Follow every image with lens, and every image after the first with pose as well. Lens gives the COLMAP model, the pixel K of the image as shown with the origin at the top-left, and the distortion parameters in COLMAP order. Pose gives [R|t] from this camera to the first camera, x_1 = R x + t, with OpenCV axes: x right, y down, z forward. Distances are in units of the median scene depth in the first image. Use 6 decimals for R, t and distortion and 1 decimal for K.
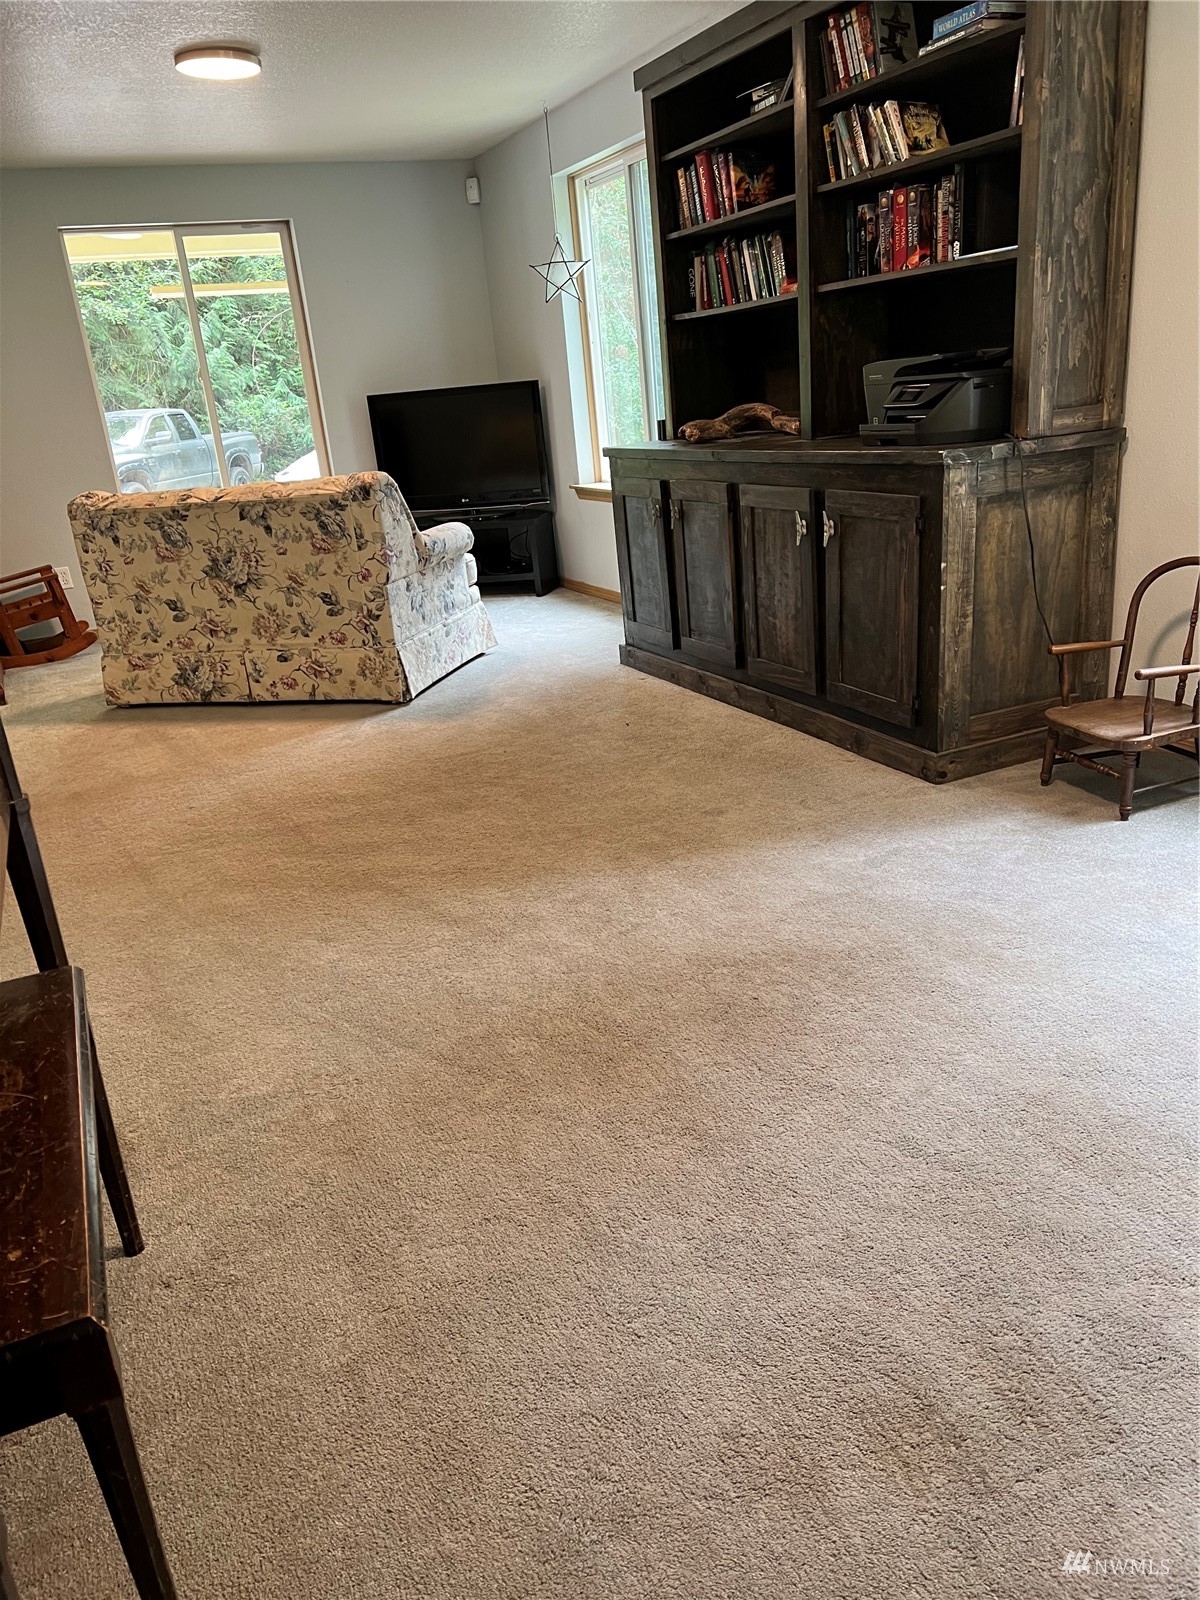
lens RADIAL K [[1208.3, 0, 634.9], [0, 1208.3, 807.8], [0, 0, 1]] dist [0.064306, -0.073591]
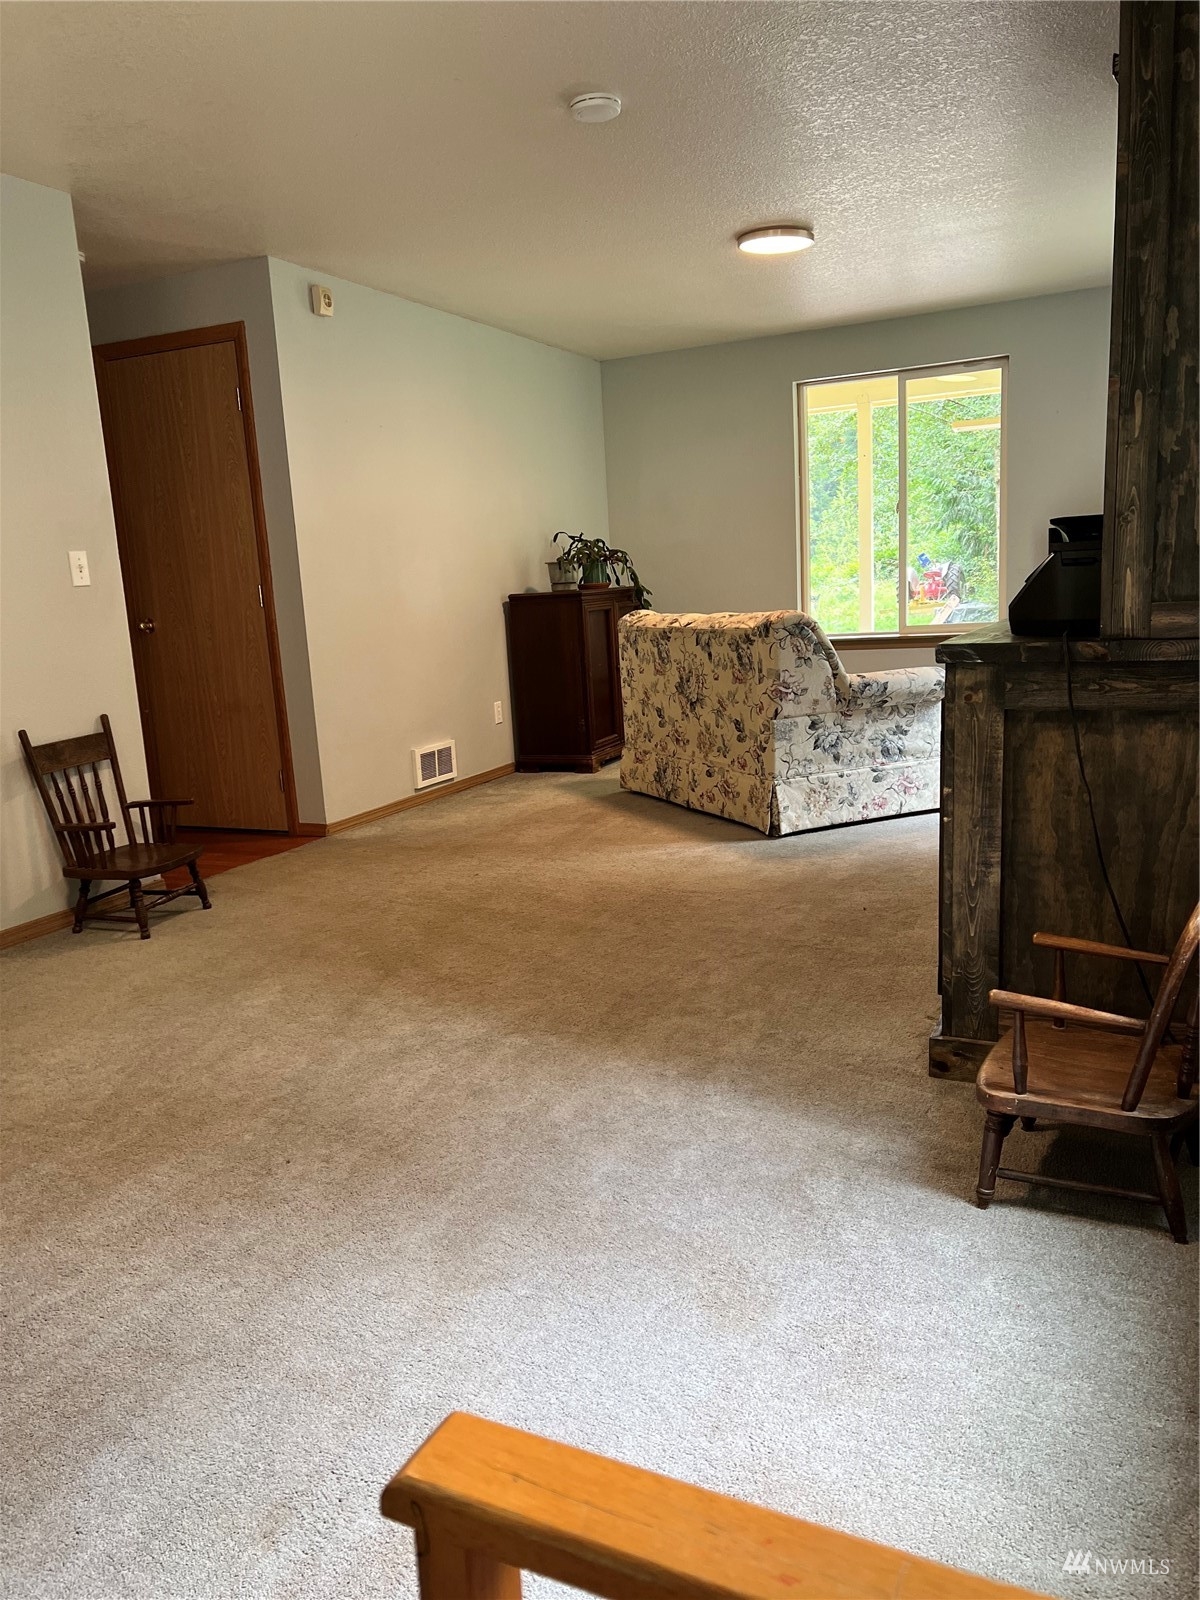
lens RADIAL K [[1208.3, 0, 595.9], [0, 1208.3, 809.1], [0, 0, 1]] dist [0.064306, -0.073591]
pose [[0.620901, 0.195823, -0.759036, 0.482181], [-0.255398, 0.965996, 0.040298, -0.113930], [0.741117, 0.168836, 0.649801, 0.245377]]
